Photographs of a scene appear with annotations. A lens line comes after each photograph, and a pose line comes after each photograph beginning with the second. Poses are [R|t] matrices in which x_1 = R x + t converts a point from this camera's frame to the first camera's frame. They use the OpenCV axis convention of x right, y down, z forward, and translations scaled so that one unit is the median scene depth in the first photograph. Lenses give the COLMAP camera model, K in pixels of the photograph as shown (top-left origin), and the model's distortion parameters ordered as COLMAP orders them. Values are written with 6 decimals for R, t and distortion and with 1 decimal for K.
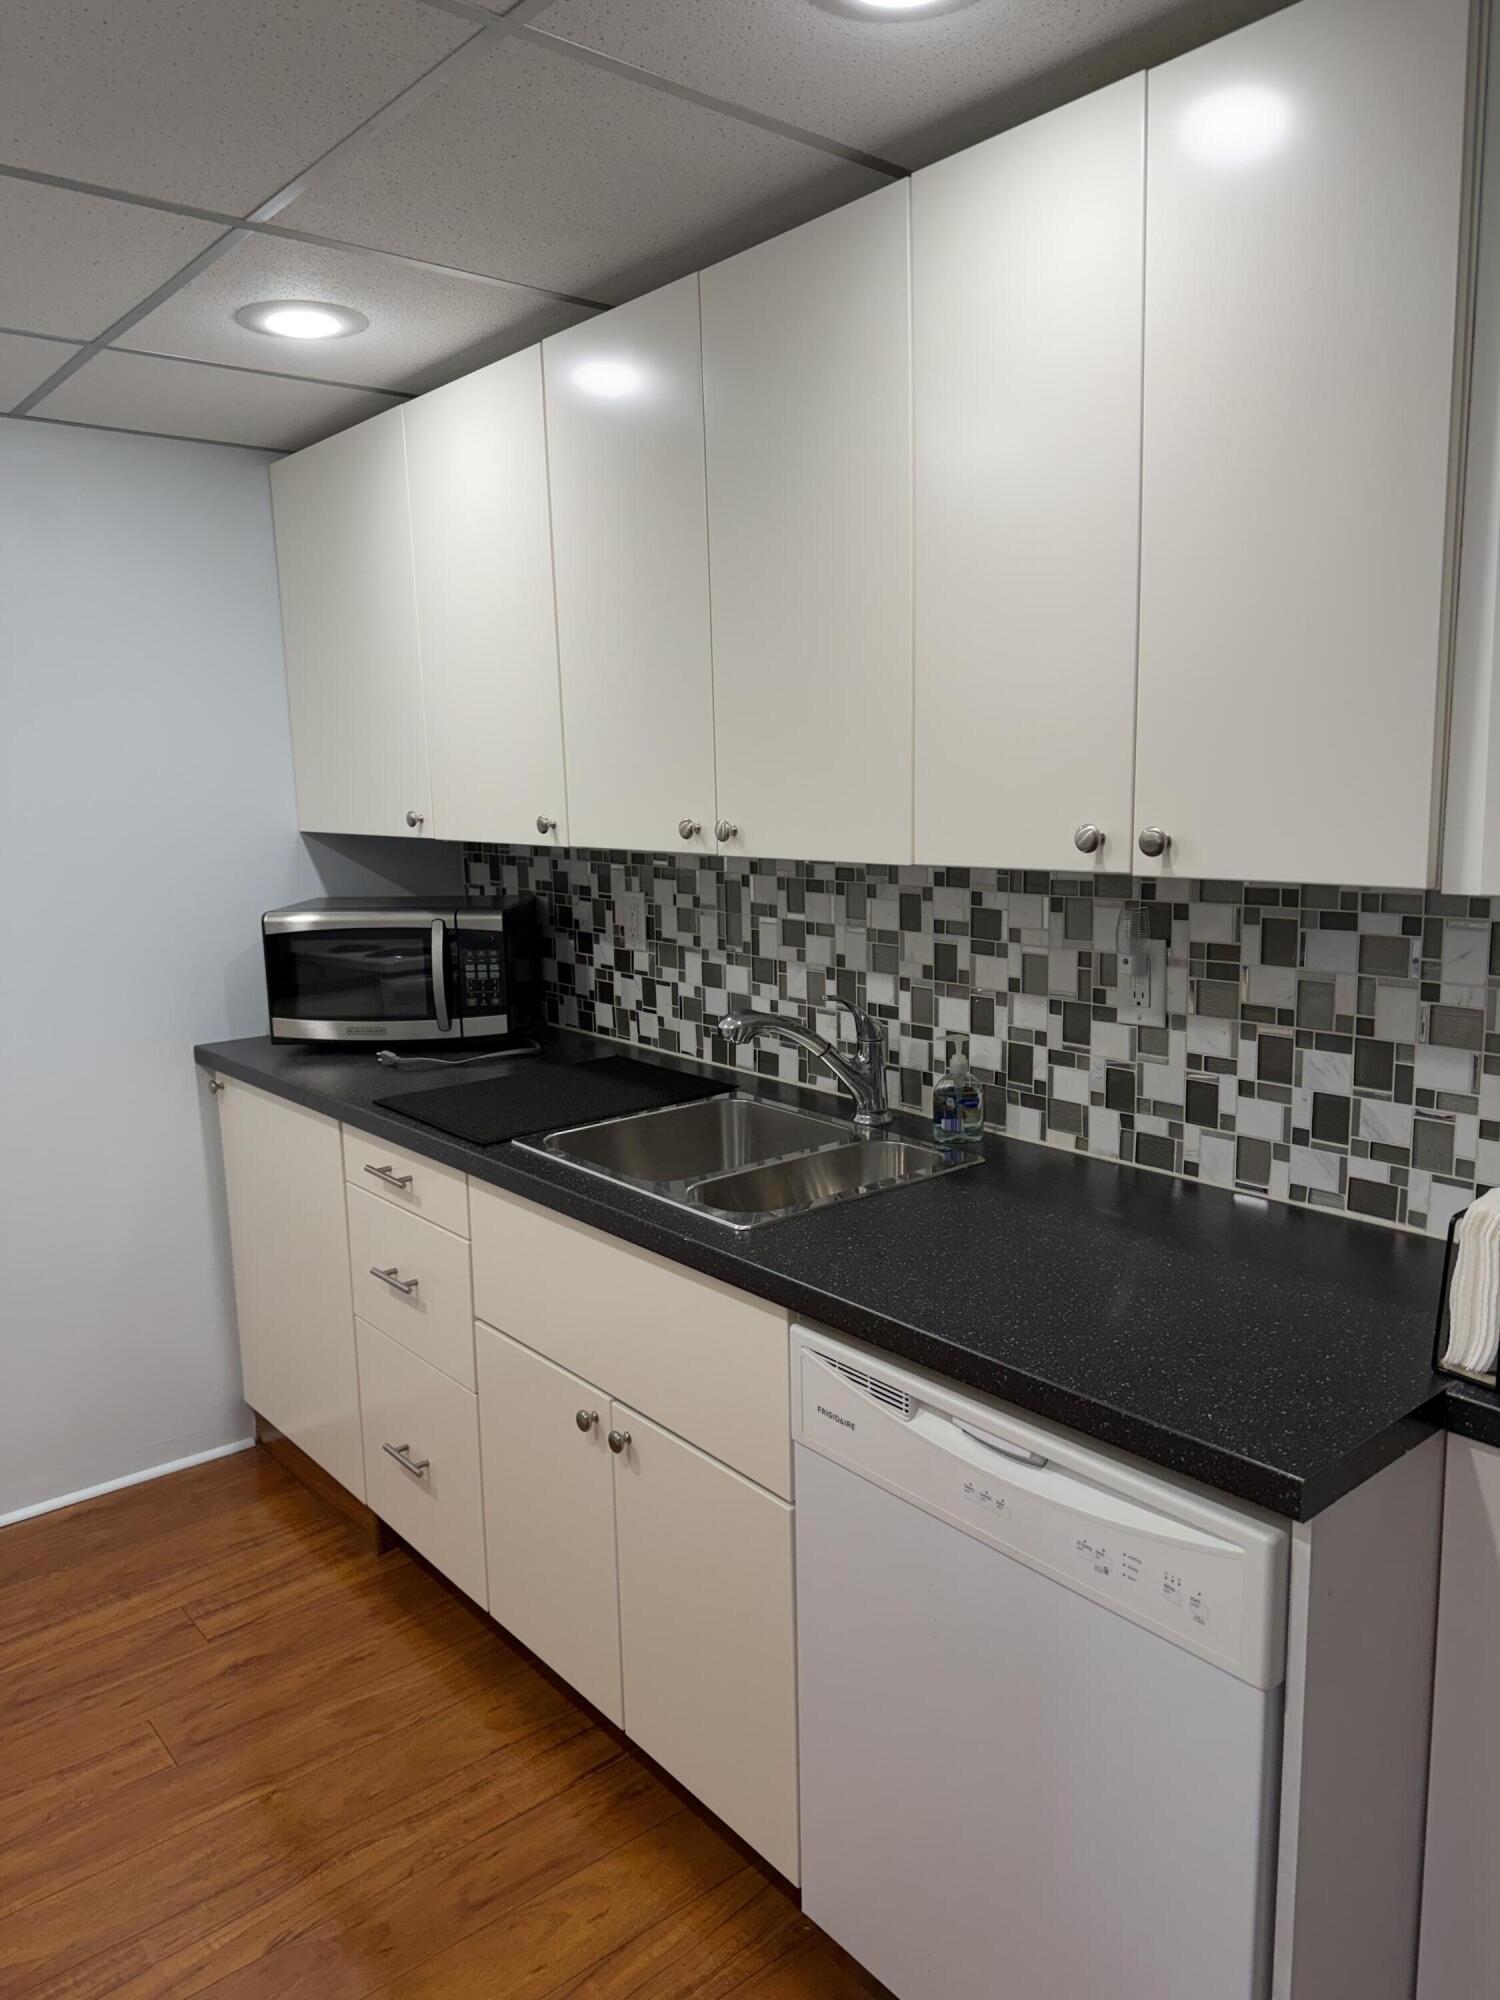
lens RADIAL K [[1377.2, 0, 750.0], [0, 1377.2, 1000.0], [0, 0, 1]] dist [-0.003379, -0.004893]
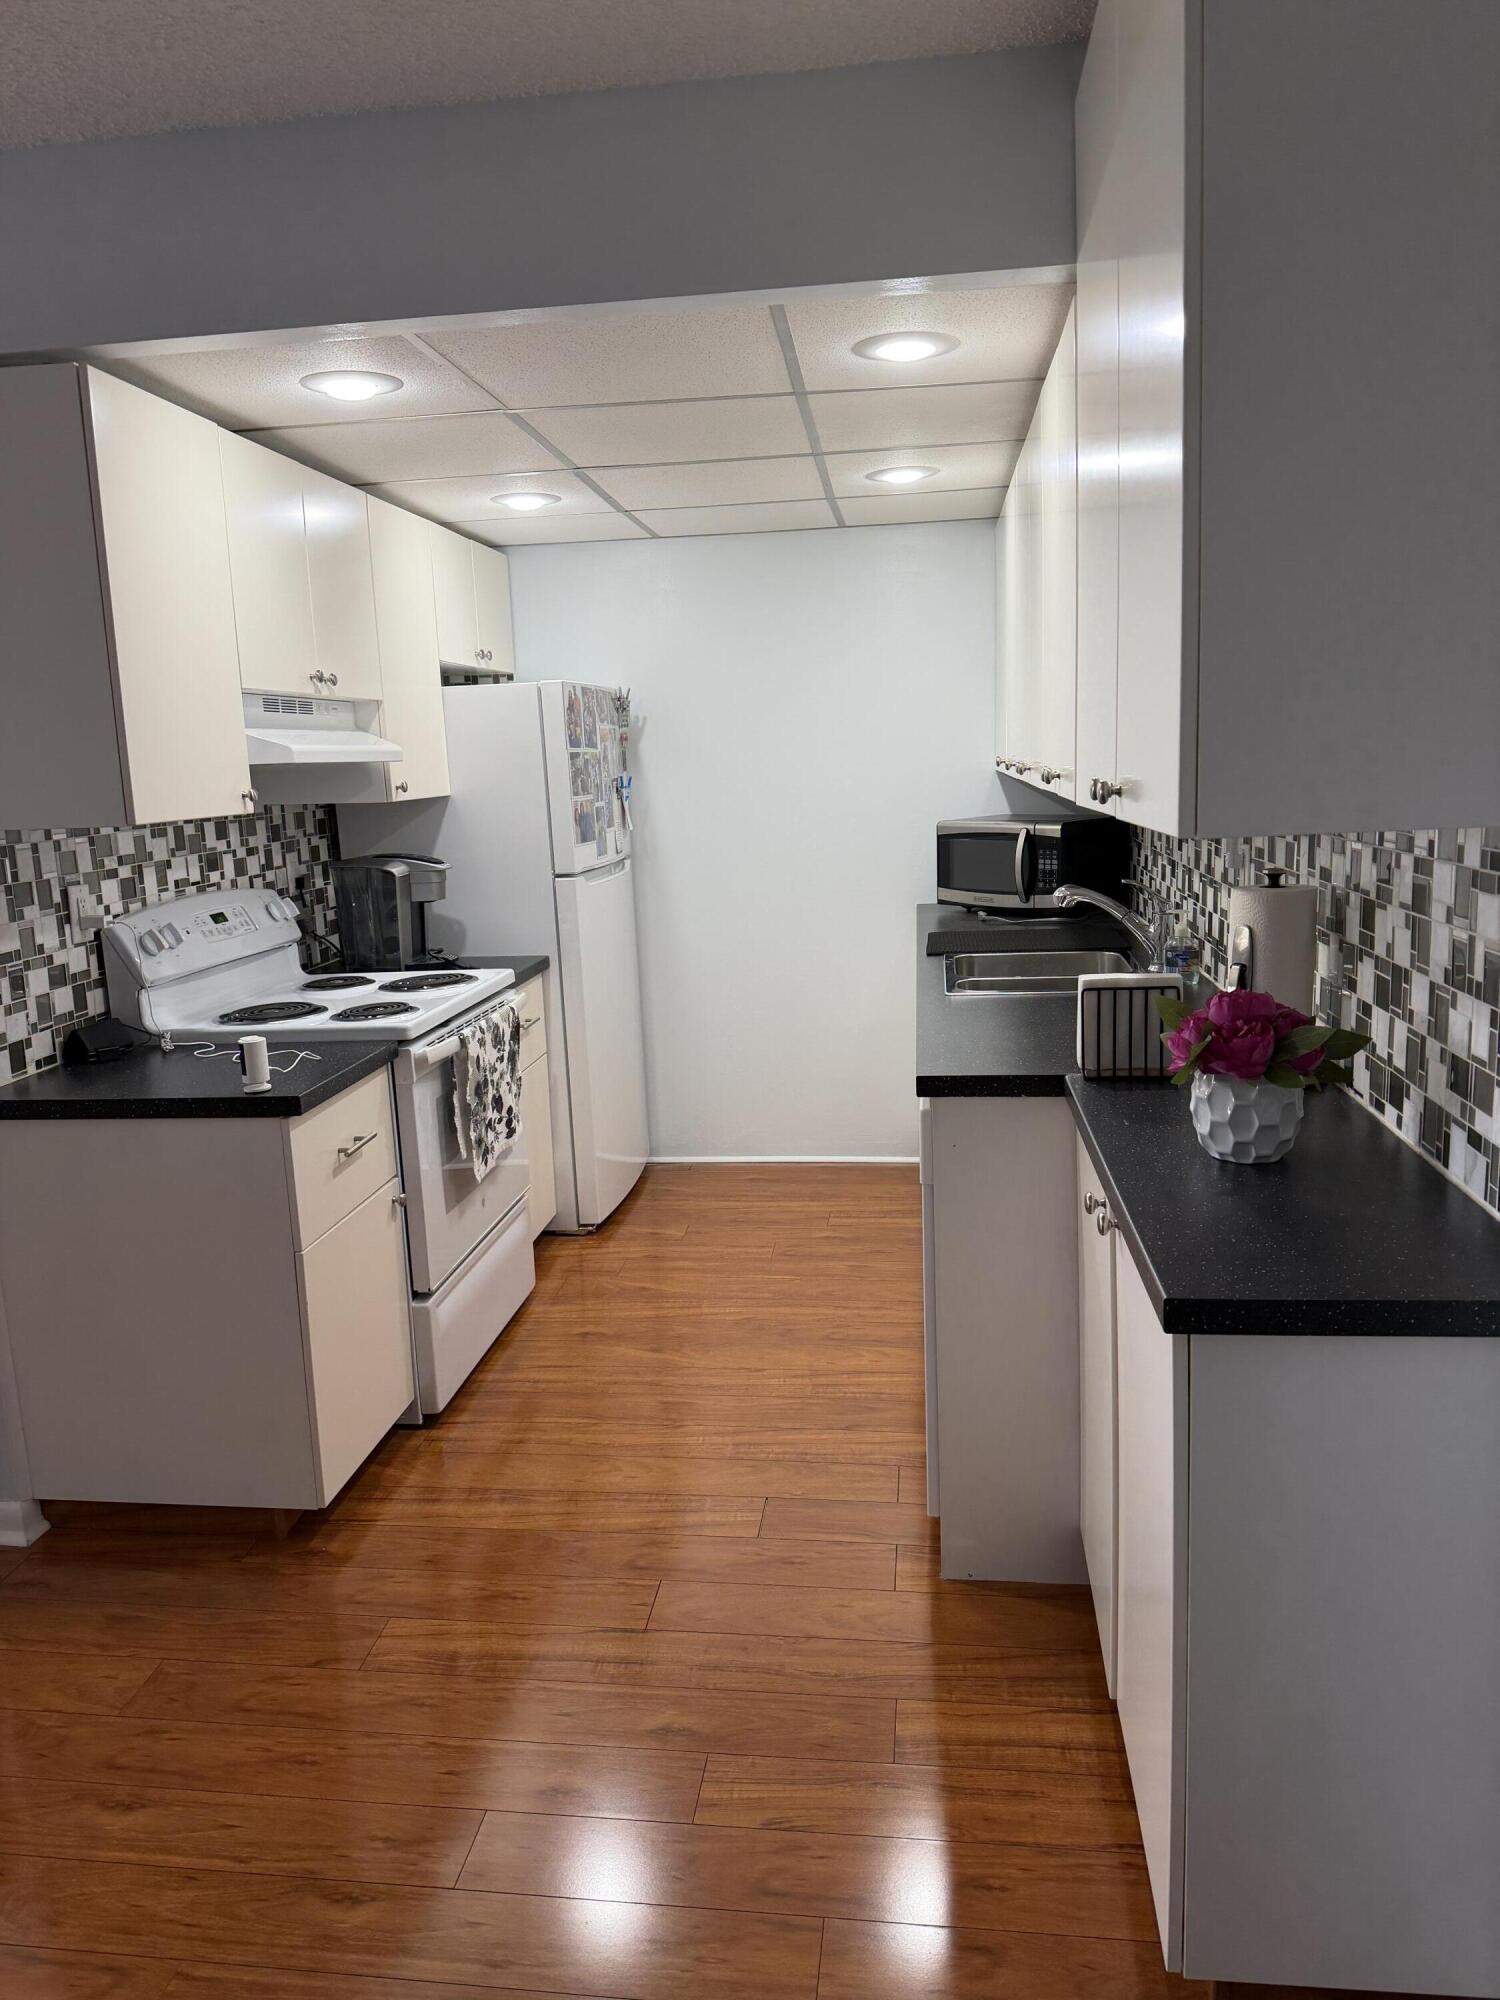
lens RADIAL K [[1377.2, 0, 750.0], [0, 1377.2, 1000.0], [0, 0, 1]] dist [-0.003379, -0.004893]
pose [[0.672537, 0.116993, -0.730758, 0.717344], [-0.079432, 0.993133, 0.085896, 0.023313], [0.735789, 0.000277, 0.677211, -0.257595]]
